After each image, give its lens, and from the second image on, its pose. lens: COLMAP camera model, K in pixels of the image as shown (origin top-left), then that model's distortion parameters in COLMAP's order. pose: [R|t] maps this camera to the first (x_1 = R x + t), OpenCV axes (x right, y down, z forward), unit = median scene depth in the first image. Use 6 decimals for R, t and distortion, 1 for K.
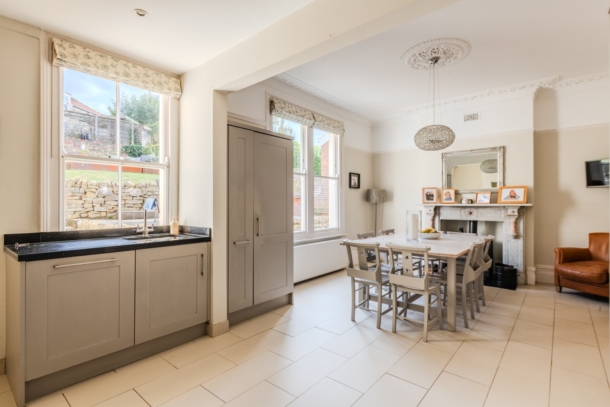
lens RADIAL K [[304.7, 0, 305.0], [0, 304.7, 203.5], [0, 0, 1]] dist [0.004494, -0.000054]
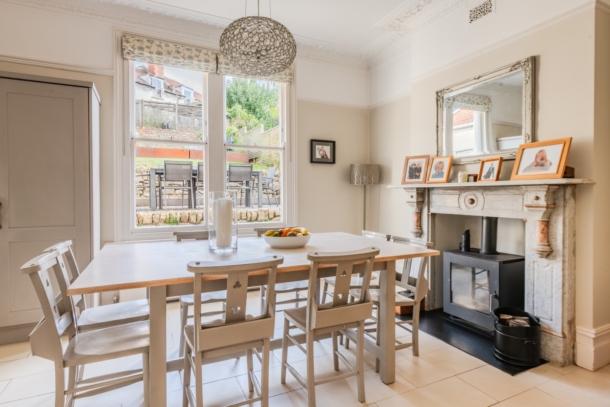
lens RADIAL K [[346.3, 0, 305.8], [0, 346.3, 198.2], [0, 0, 1]] dist [-0.000267, 0.000060]
pose [[0.920393, 0.004555, -0.390968, 0.500484], [0.000647, 0.999913, 0.013173, 0.018431], [0.390994, -0.012377, 0.920310, 0.353509]]
